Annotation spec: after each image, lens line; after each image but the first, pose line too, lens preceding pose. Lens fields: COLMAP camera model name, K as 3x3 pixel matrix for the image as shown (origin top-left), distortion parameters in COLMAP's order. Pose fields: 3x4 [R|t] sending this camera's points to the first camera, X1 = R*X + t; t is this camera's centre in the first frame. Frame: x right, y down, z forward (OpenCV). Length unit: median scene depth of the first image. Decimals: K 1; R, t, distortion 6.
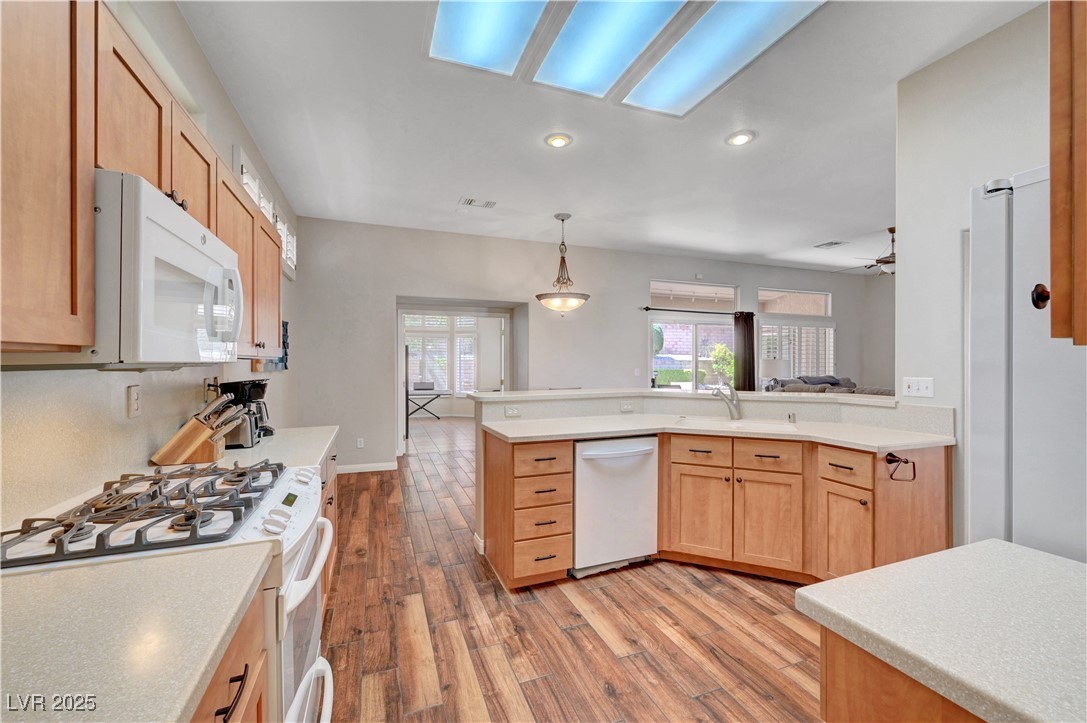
lens RADIAL K [[430.1, 0, 545.5], [0, 430.1, 362.1], [0, 0, 1]] dist [-0.003895, -0.000270]
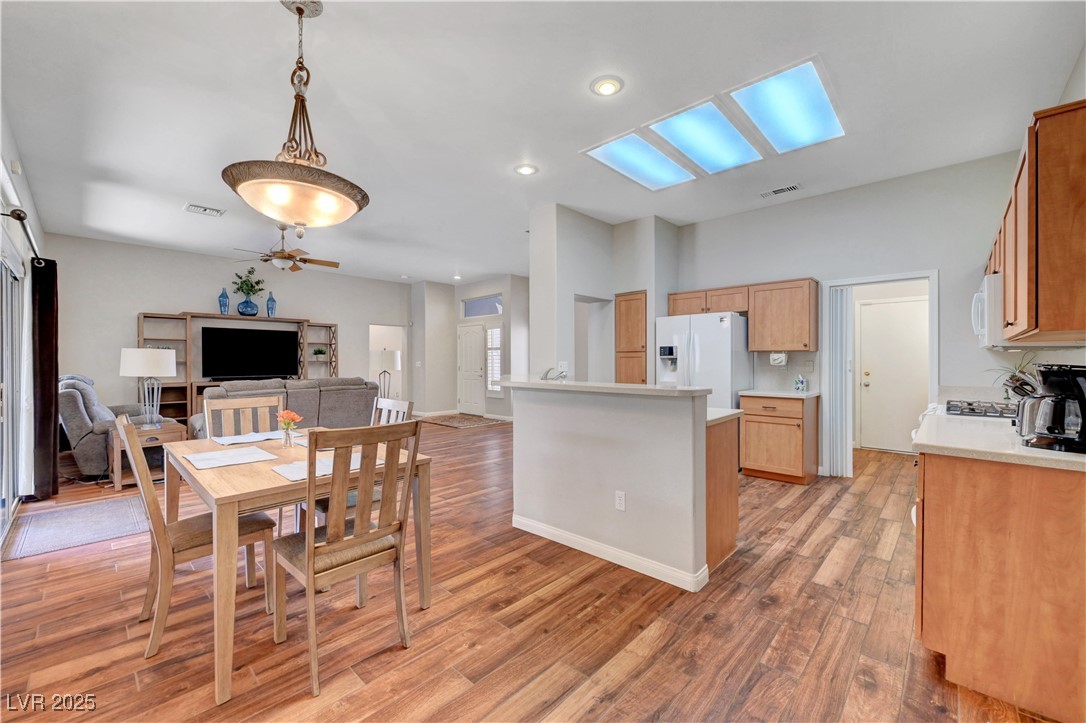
lens RADIAL K [[445.1, 0, 536.0], [0, 445.1, 365.8], [0, 0, 1]] dist [0.000369, -0.000015]
pose [[-0.423677, -0.006397, 0.905791, -0.936342], [-0.001418, 0.999979, 0.006399, 0.039096], [-0.905812, 0.001427, -0.423677, 1.989870]]
